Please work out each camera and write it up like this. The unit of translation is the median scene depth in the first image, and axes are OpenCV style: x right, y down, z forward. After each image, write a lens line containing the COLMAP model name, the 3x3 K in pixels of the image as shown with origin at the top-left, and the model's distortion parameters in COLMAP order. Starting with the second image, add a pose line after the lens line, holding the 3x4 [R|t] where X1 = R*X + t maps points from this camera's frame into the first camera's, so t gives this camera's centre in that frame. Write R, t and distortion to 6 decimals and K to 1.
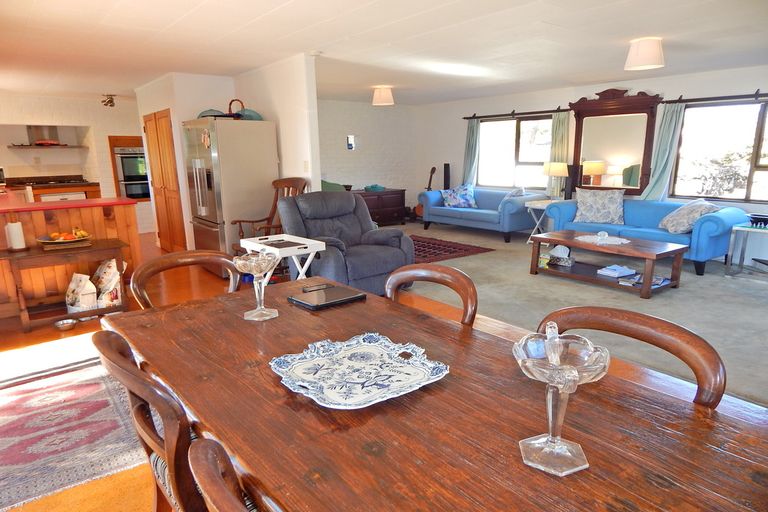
lens RADIAL K [[480.6, 0, 383.7], [0, 480.6, 256.3], [0, 0, 1]] dist [0.019671, 0.000897]
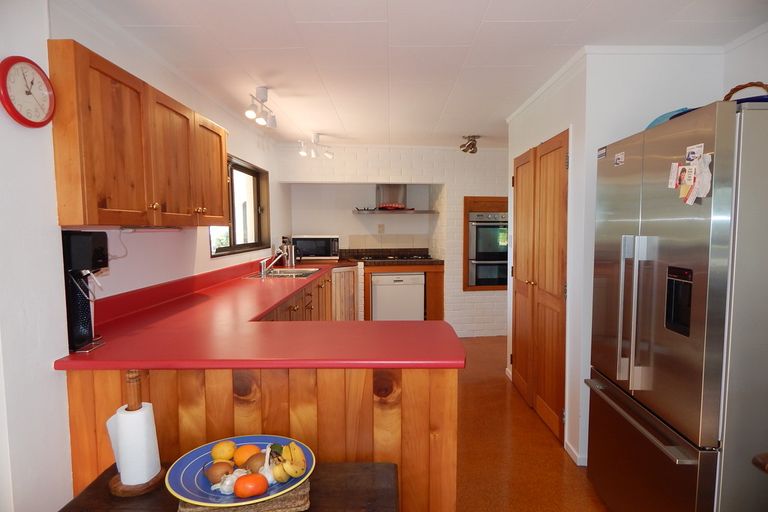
lens RADIAL K [[480.6, 0, 384.7], [0, 480.6, 256.9], [0, 0, 1]] dist [0.019671, 0.000897]
pose [[0.762691, 0.063478, -0.643640, -0.205960], [-0.152646, 0.984725, -0.083762, -0.087822], [0.628491, 0.162134, 0.760731, 0.419958]]
